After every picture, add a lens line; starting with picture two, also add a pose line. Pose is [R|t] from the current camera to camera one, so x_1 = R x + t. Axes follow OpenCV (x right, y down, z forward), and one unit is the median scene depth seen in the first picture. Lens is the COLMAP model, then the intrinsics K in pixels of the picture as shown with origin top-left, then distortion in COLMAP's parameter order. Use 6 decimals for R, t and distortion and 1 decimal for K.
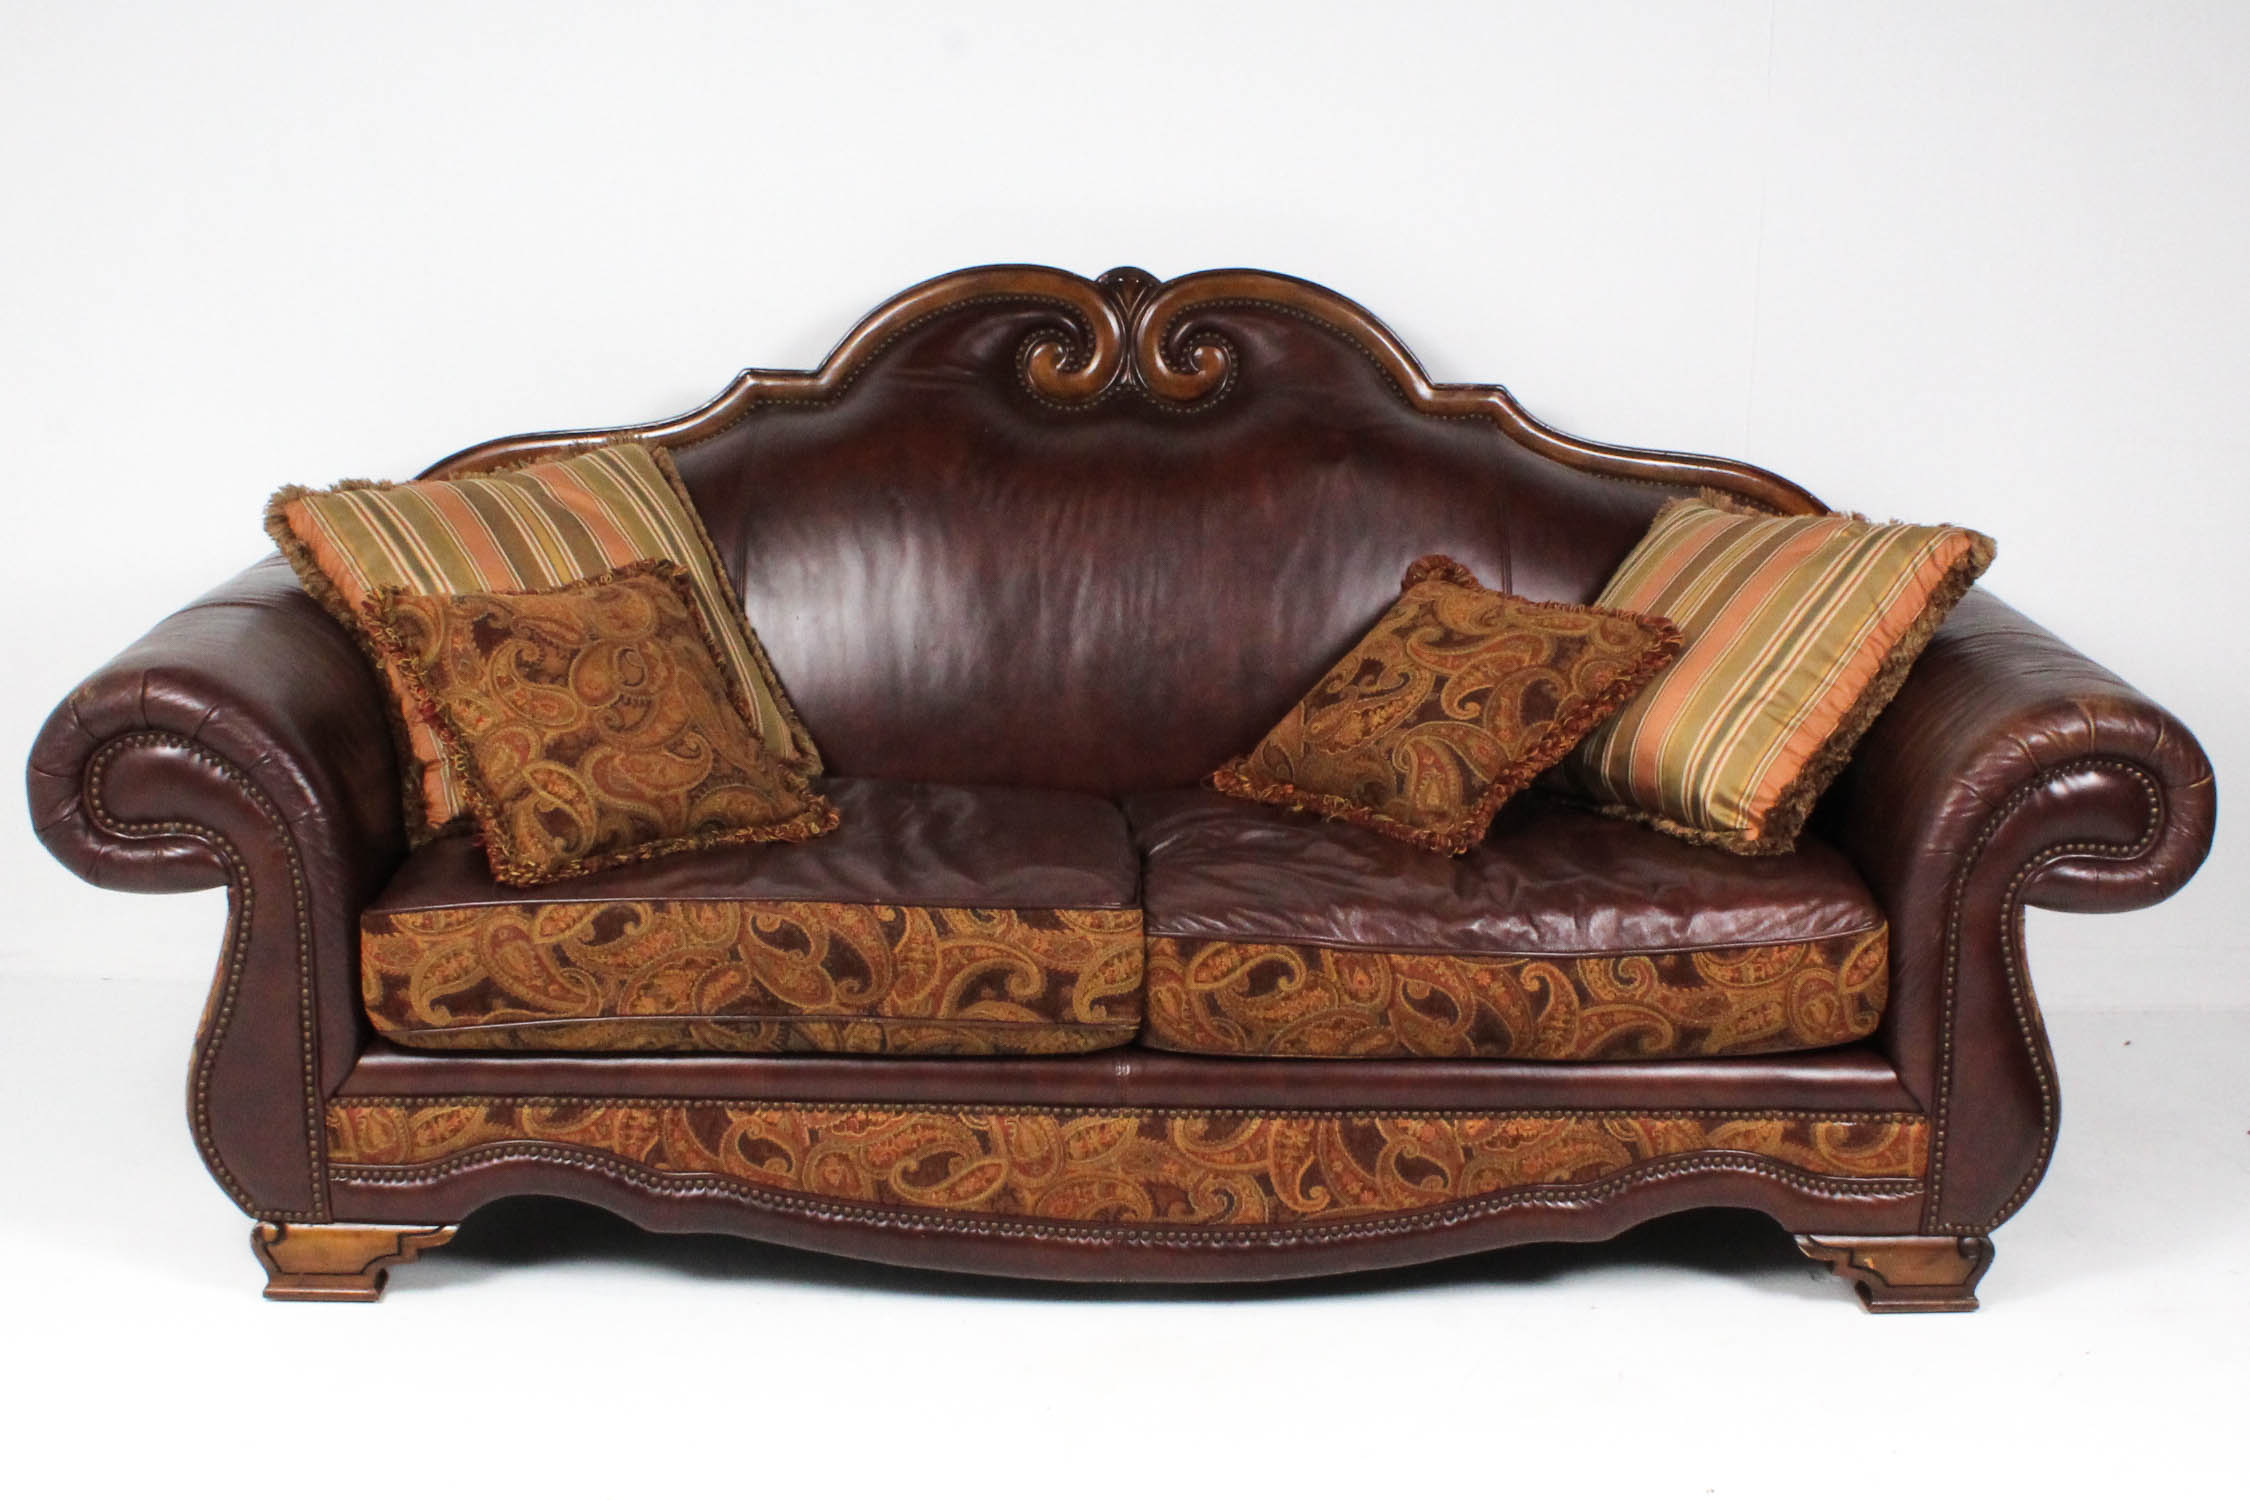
lens RADIAL K [[2874.9, 0, 1130.7], [0, 2874.9, 743.2], [0, 0, 1]] dist [-0.167071, 0.075624]
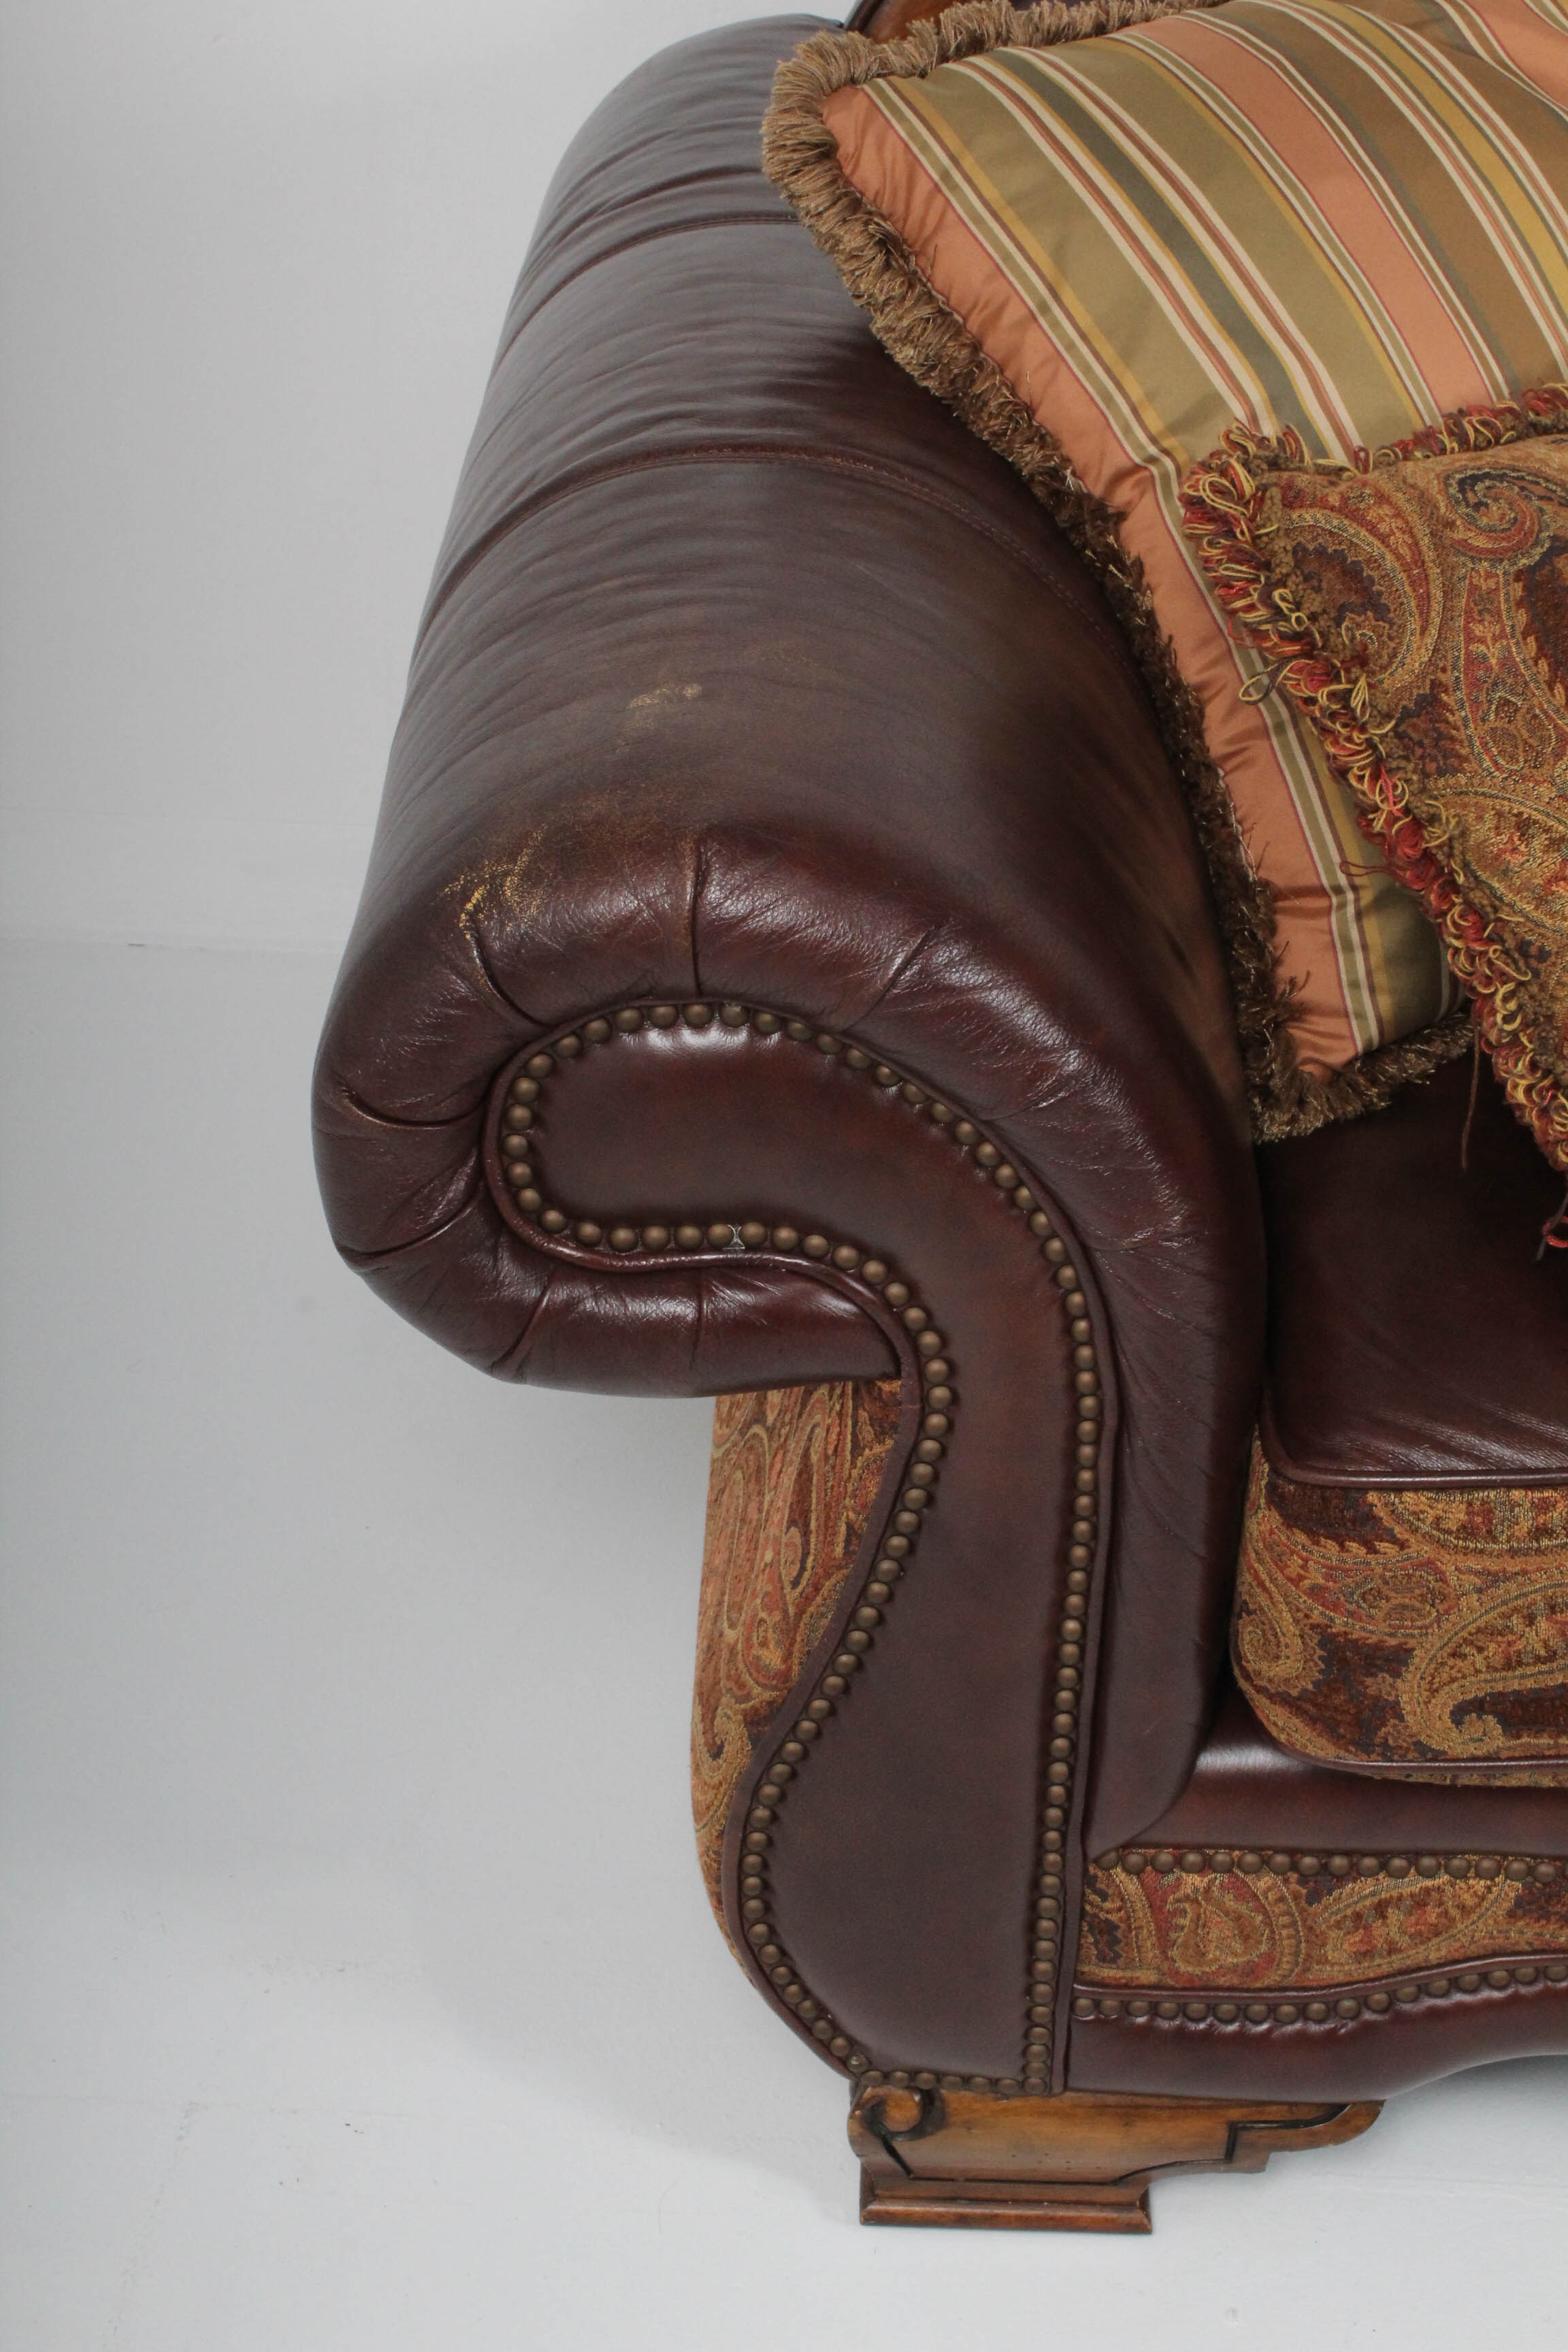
lens RADIAL K [[3772.4, 0, 785.9], [0, 3772.4, 1119.2], [0, 0, 1]] dist [-0.013158, 0.071766]
pose [[0.997886, 0.037243, -0.053260, -0.299669], [-0.017331, 0.942330, 0.334236, -0.134878], [0.062637, -0.332606, 0.940983, 0.550000]]
